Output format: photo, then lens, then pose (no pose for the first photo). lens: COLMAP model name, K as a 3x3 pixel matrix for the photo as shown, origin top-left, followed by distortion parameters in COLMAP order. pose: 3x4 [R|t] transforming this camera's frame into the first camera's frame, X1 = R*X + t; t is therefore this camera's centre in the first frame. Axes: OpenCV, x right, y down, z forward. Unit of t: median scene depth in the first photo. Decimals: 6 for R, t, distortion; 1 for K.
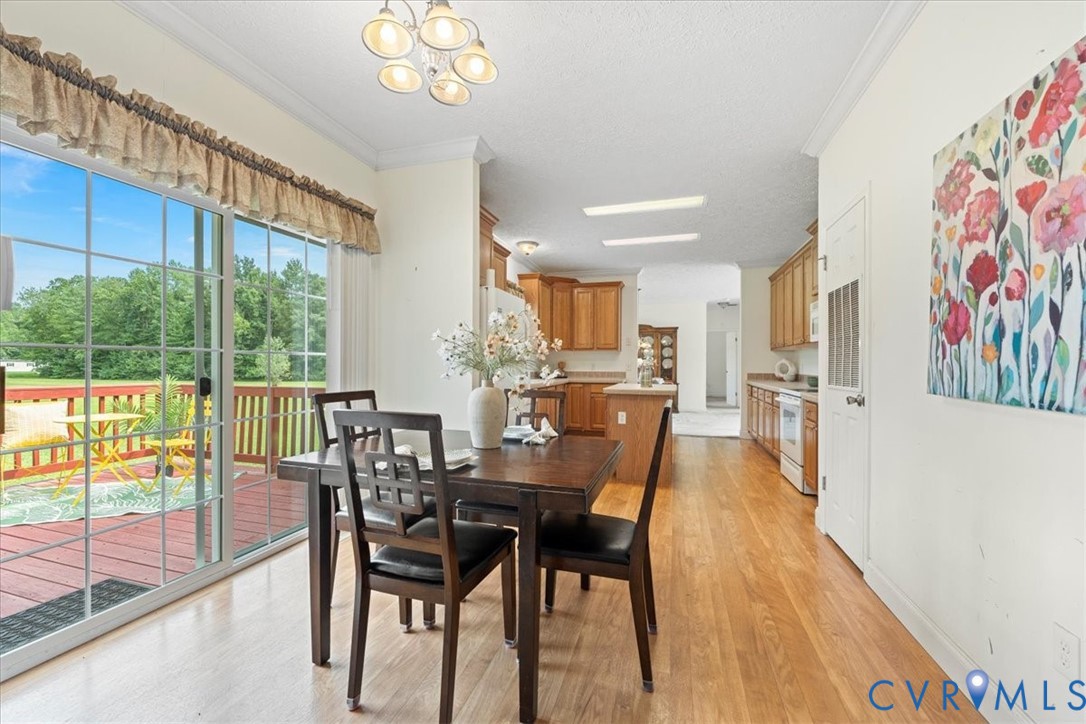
lens RADIAL K [[435.7, 0, 543.0], [0, 435.7, 362.0], [0, 0, 1]] dist [-0.000882, -0.000136]
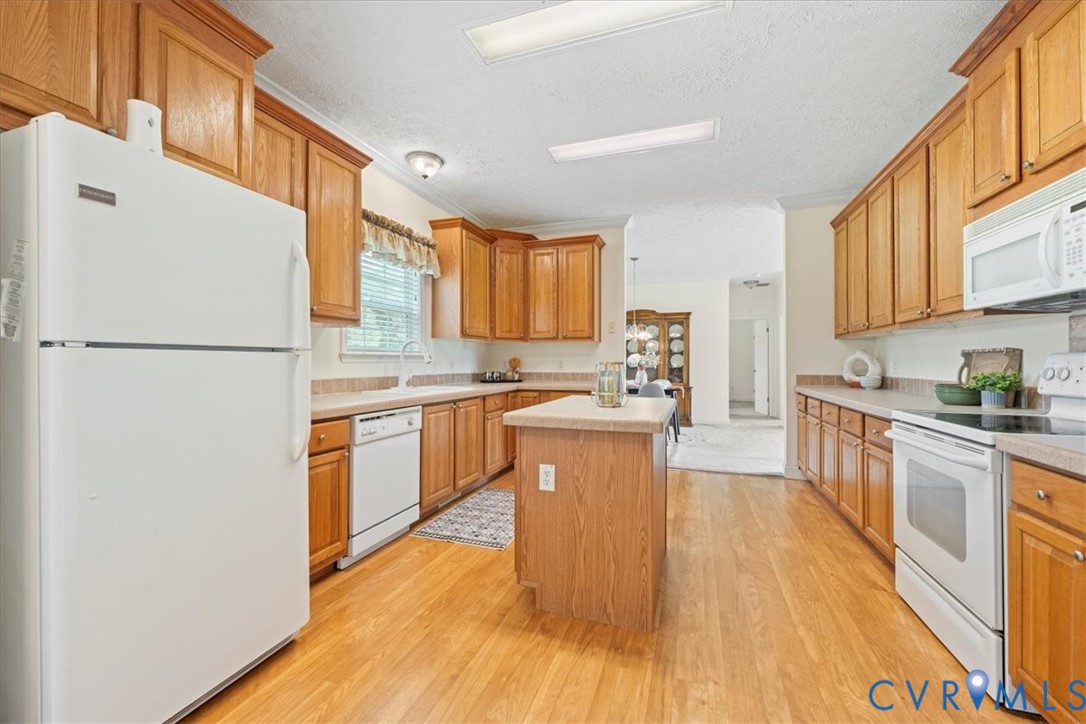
lens RADIAL K [[435.7, 0, 543.0], [0, 435.7, 362.0], [0, 0, 1]] dist [-0.000882, -0.000136]
pose [[0.999115, -0.004259, -0.041841, 0.121835], [0.004386, 0.999986, 0.002958, 0.003537], [0.041828, -0.003139, 0.999120, 0.336729]]
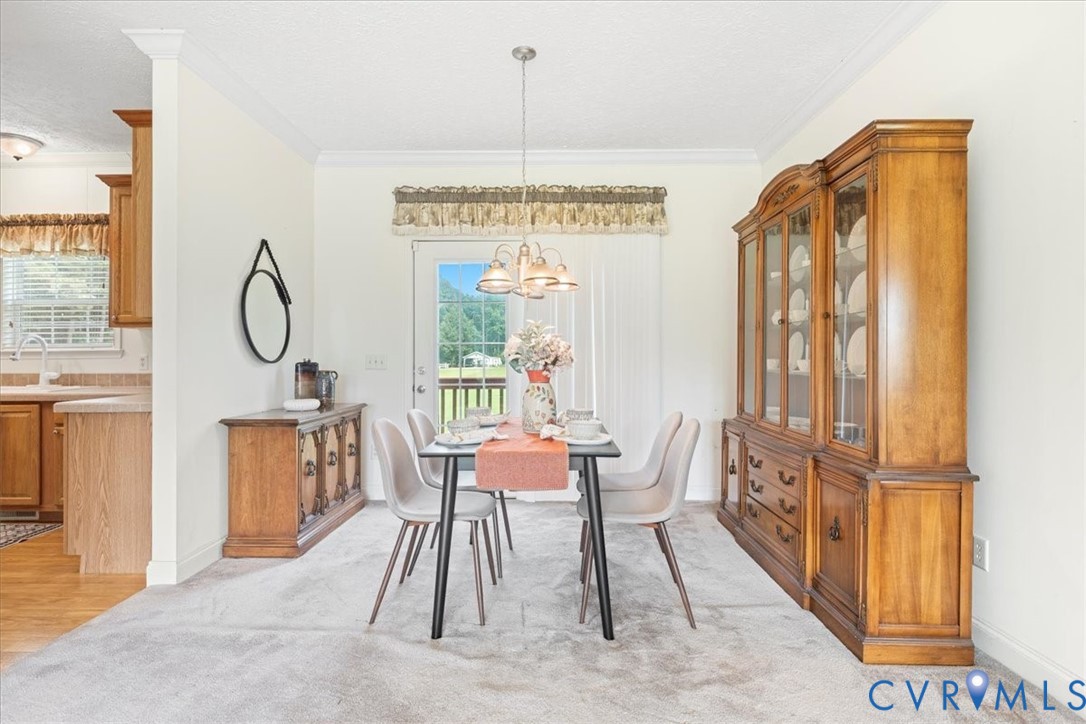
lens RADIAL K [[570.0, 0, 543.3], [0, 570.0, 351.2], [0, 0, 1]] dist [-0.003678, -0.000775]
pose [[0.278303, -0.012331, -0.960414, 0.690980], [0.008170, 0.999912, -0.010470, 0.007108], [0.960459, -0.004933, 0.278379, 1.189944]]
